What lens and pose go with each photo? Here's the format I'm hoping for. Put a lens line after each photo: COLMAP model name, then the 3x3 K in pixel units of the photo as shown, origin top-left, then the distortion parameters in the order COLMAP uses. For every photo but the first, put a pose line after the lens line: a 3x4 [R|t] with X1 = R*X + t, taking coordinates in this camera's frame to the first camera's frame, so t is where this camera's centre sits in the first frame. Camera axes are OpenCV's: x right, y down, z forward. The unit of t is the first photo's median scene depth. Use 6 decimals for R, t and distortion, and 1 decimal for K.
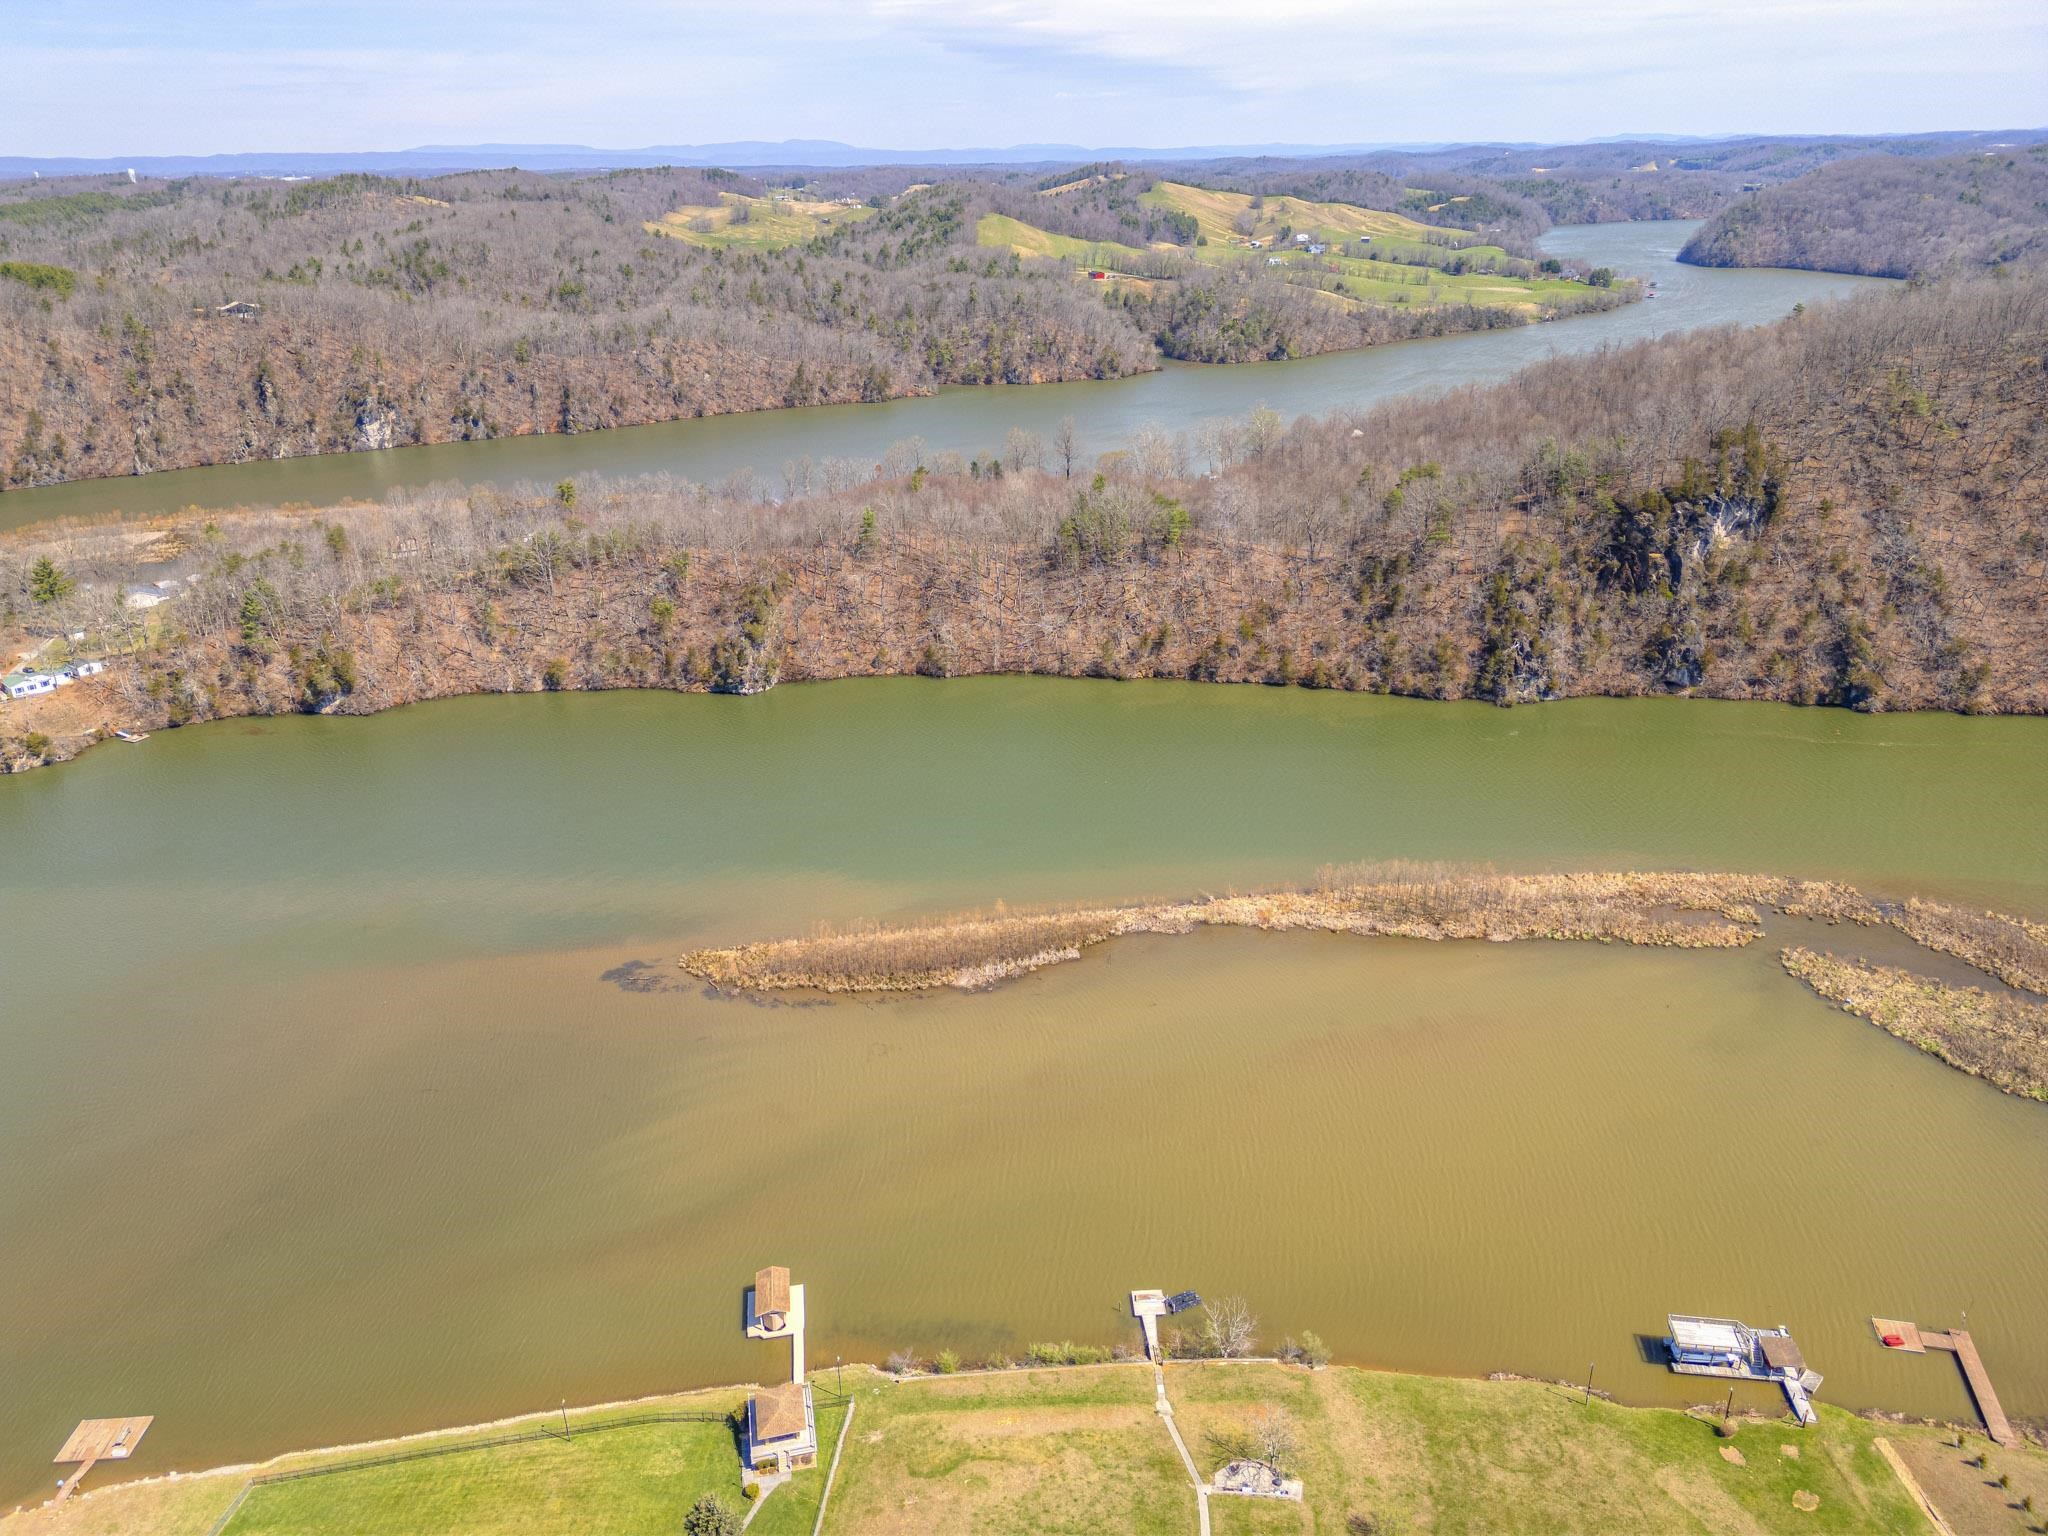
lens RADIAL K [[1438.6, 0, 1026.6], [0, 1438.6, 757.8], [0, 0, 1]] dist [0.074493, -0.063885]
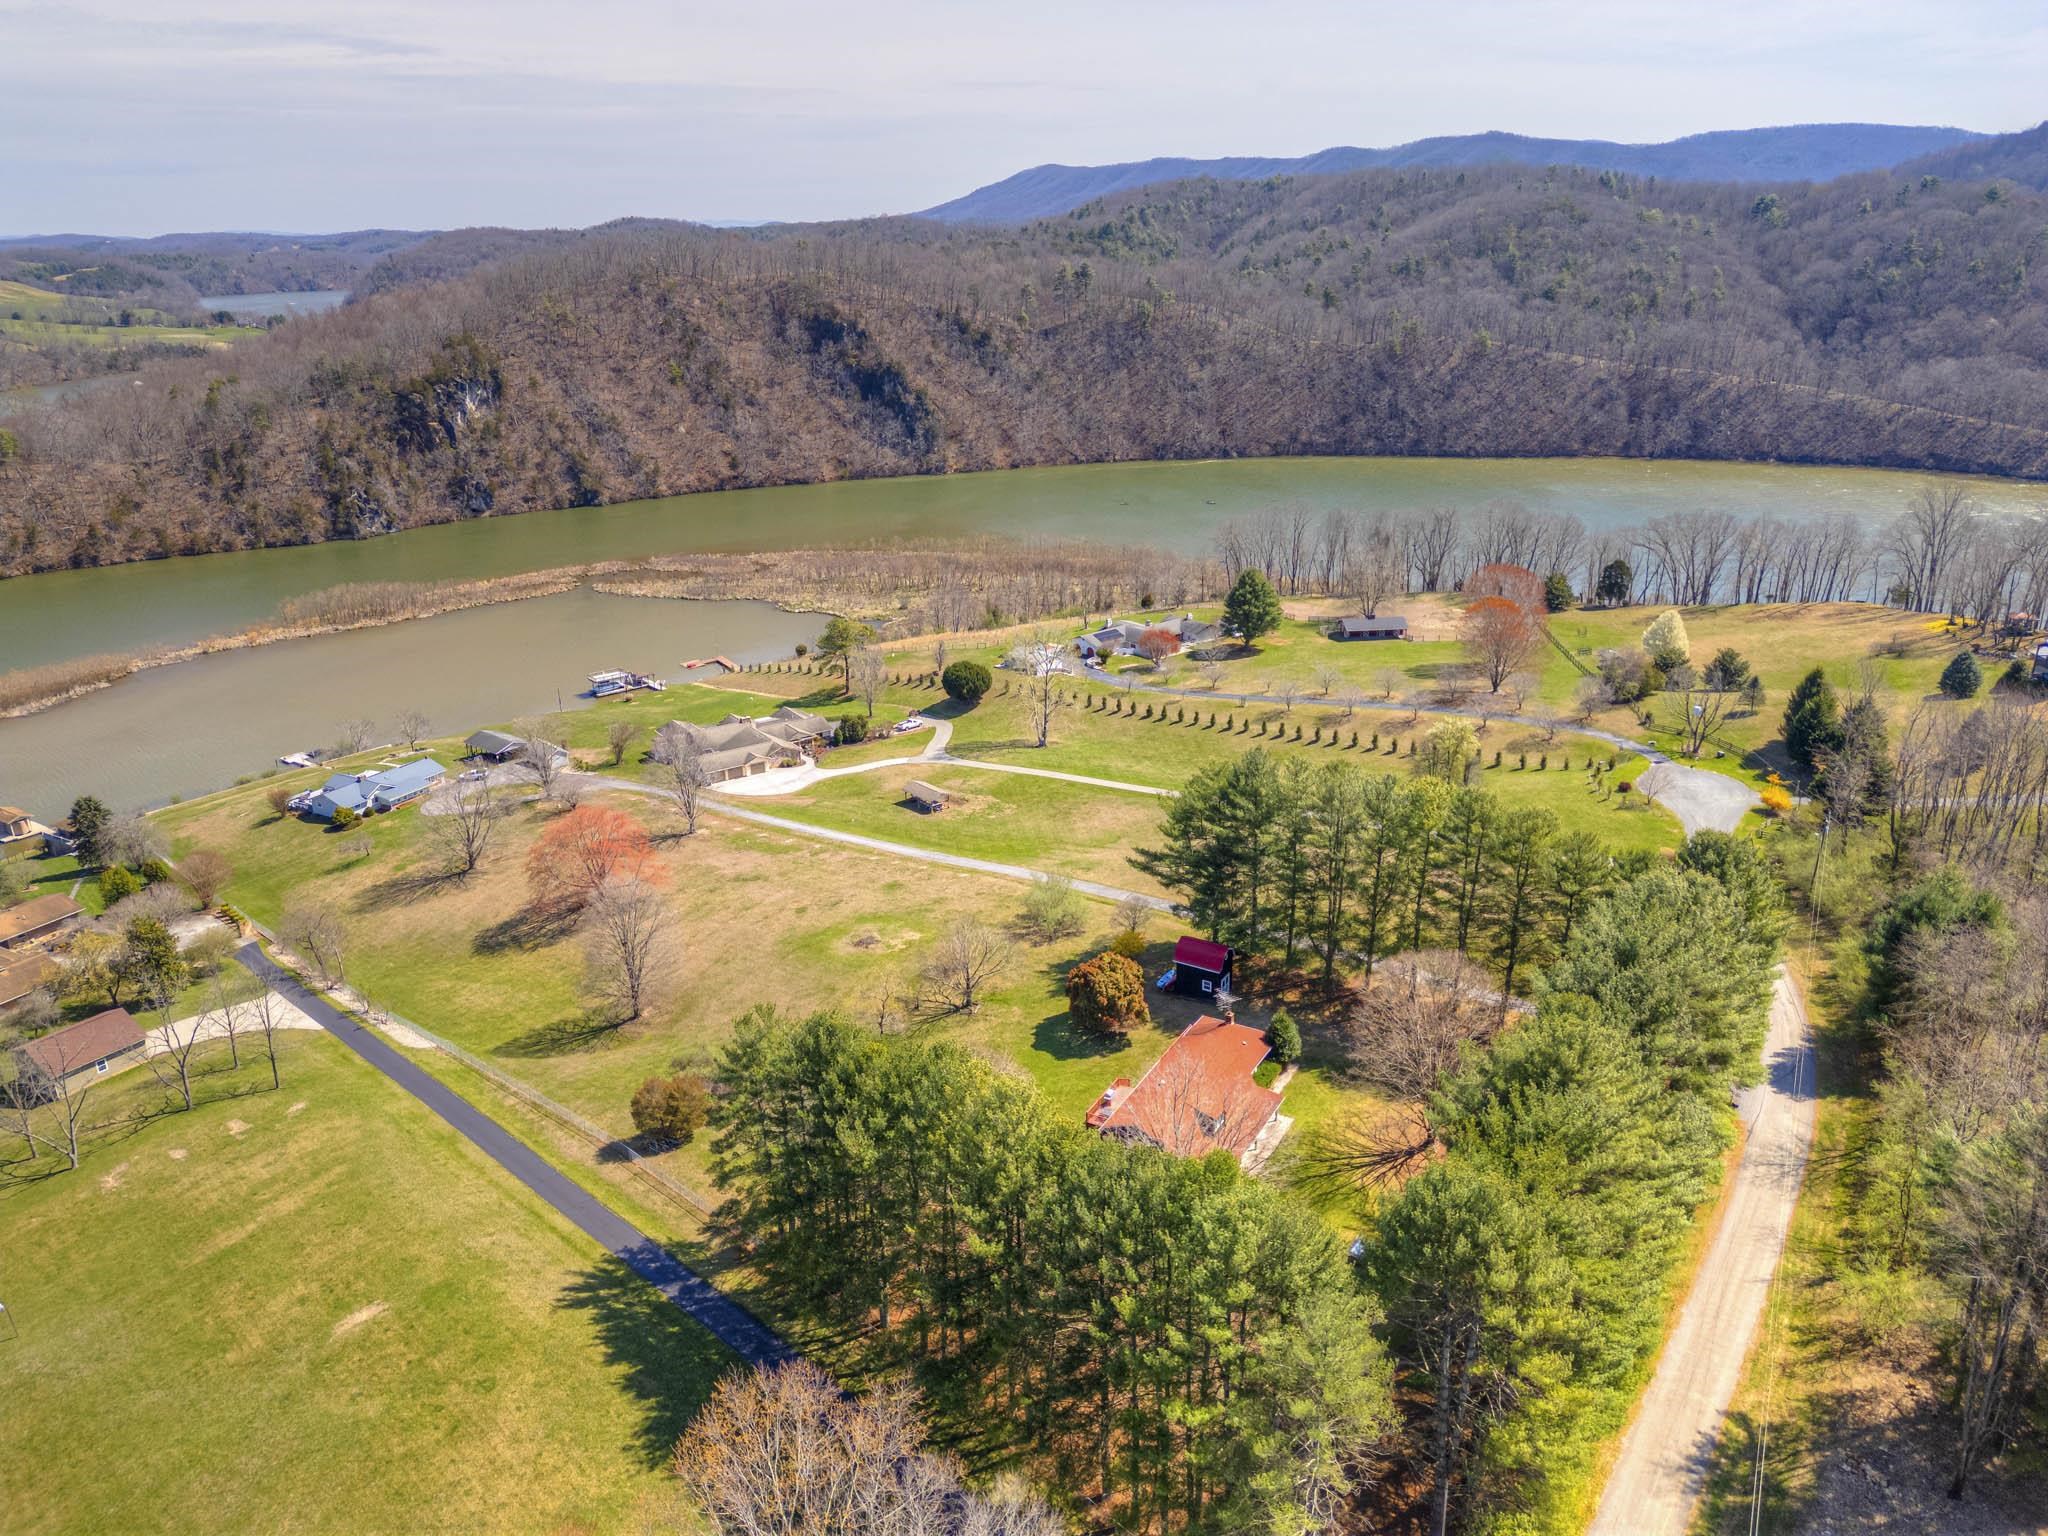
lens RADIAL K [[1438.6, 0, 1026.6], [0, 1438.6, 757.8], [0, 0, 1]] dist [0.074493, -0.063885]
pose [[0.672410, -0.248261, 0.697303, -0.221560], [0.289316, 0.955280, 0.061121, 0.232042], [-0.681294, 0.160643, 0.714166, -0.303687]]
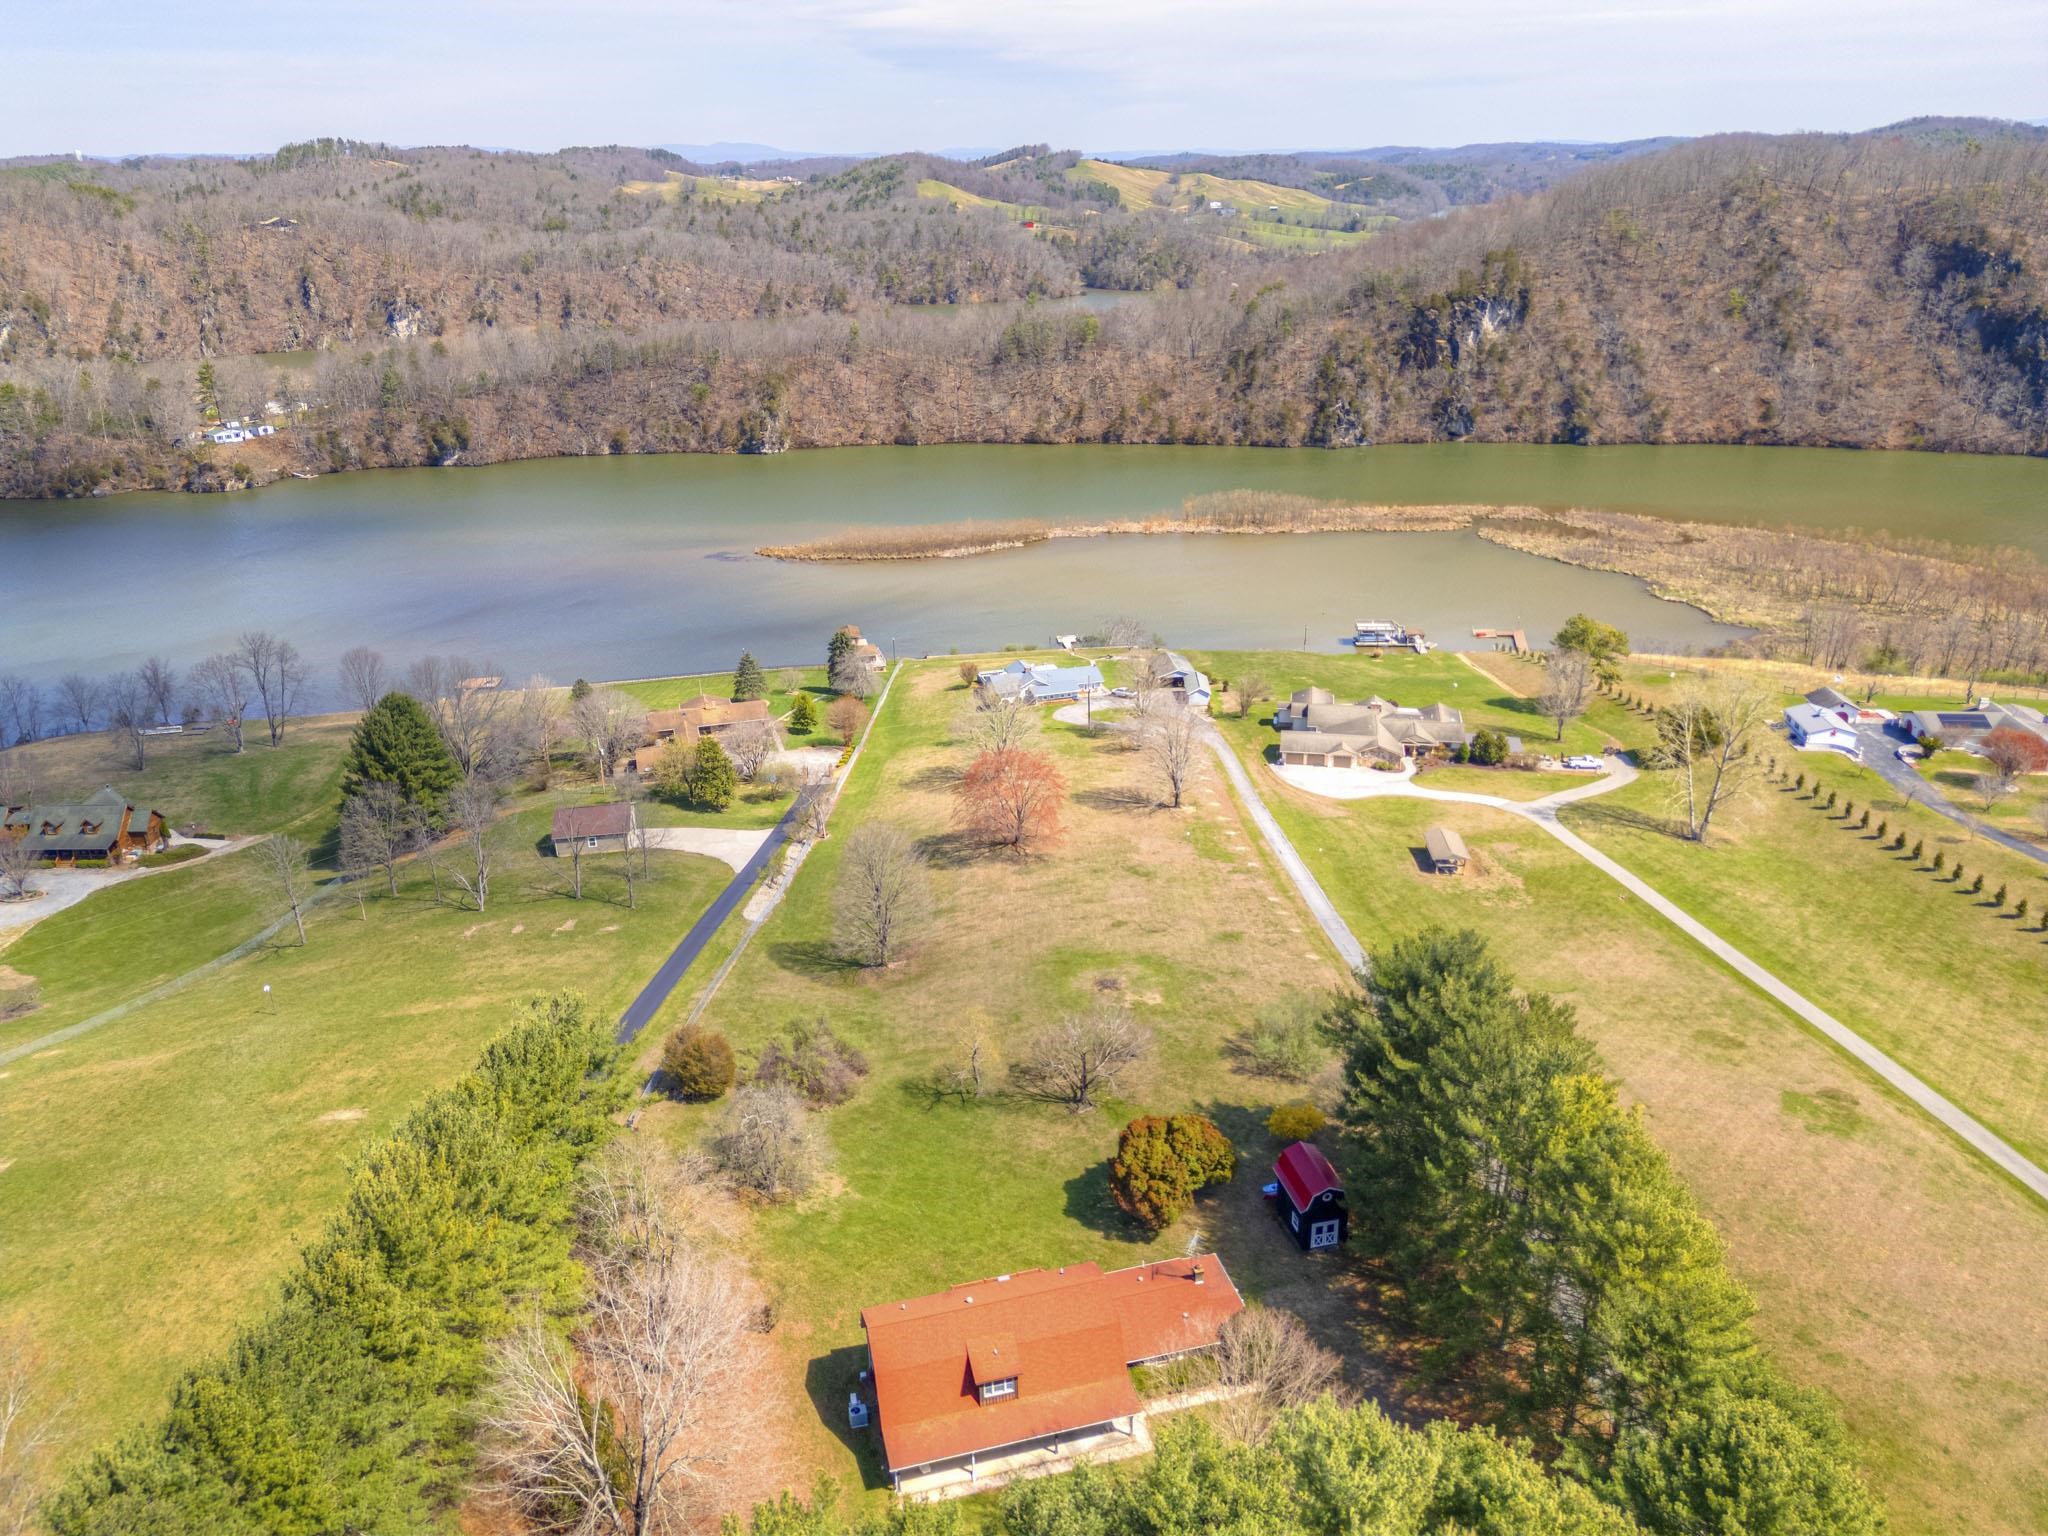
lens RADIAL K [[1438.6, 0, 1026.6], [0, 1438.6, 757.8], [0, 0, 1]] dist [0.074493, -0.063885]
pose [[0.998943, -0.015482, 0.043281, -0.018521], [0.015634, 0.999873, -0.003182, 0.238940], [-0.043226, 0.003855, 0.999058, -0.325309]]
